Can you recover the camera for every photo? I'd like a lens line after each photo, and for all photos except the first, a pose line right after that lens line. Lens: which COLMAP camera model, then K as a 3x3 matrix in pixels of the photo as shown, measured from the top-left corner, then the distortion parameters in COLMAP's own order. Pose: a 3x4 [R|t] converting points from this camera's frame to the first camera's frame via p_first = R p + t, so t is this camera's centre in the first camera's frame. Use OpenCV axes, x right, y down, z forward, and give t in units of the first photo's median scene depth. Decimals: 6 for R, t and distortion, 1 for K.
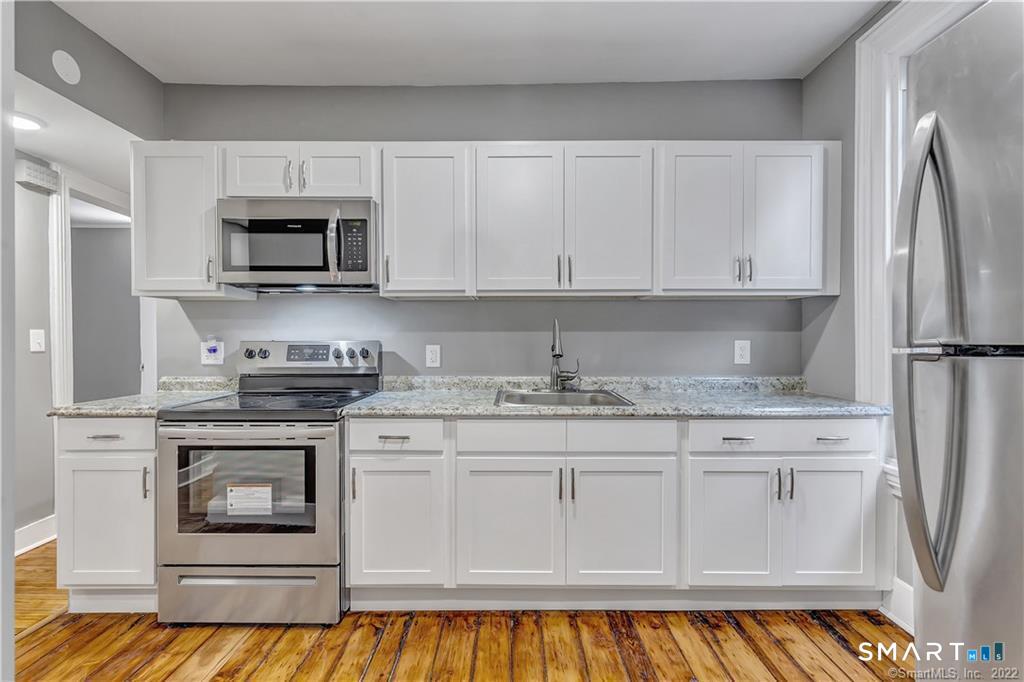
lens RADIAL K [[463.3, 0, 509.6], [0, 463.3, 340.2], [0, 0, 1]] dist [0.004790, -0.000060]
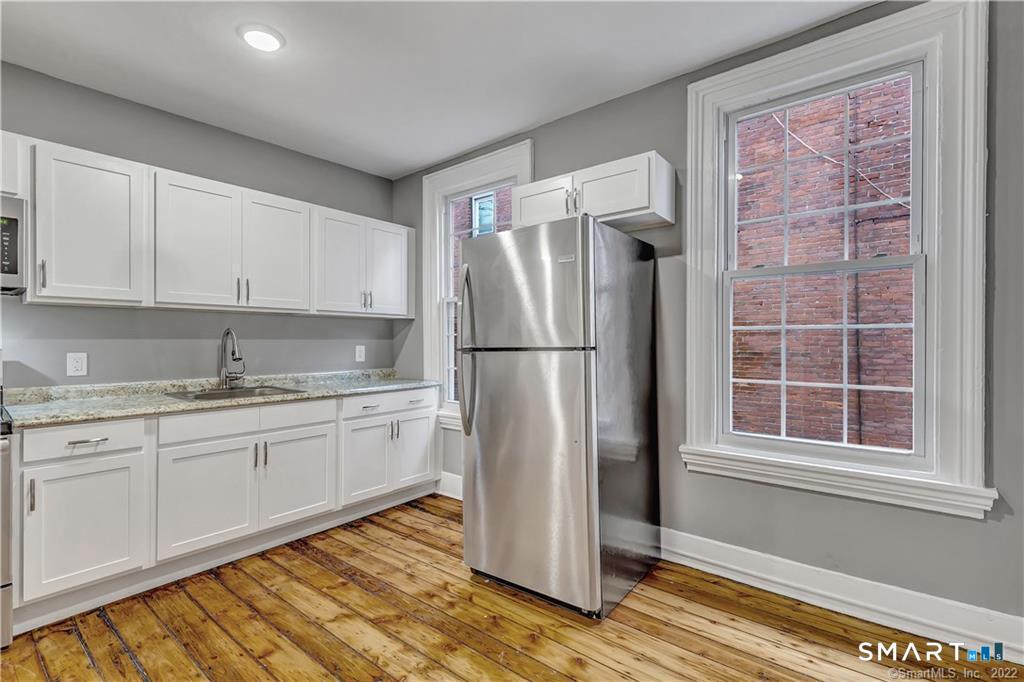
lens RADIAL K [[491.6, 0, 472.4], [0, 491.6, 343.9], [0, 0, 1]] dist [0.015567, 0.000125]
pose [[0.687468, -0.004721, 0.726199, -0.468000], [0.004580, 0.999987, 0.002165, -0.008413], [-0.726200, 0.001838, 0.687481, -0.405143]]
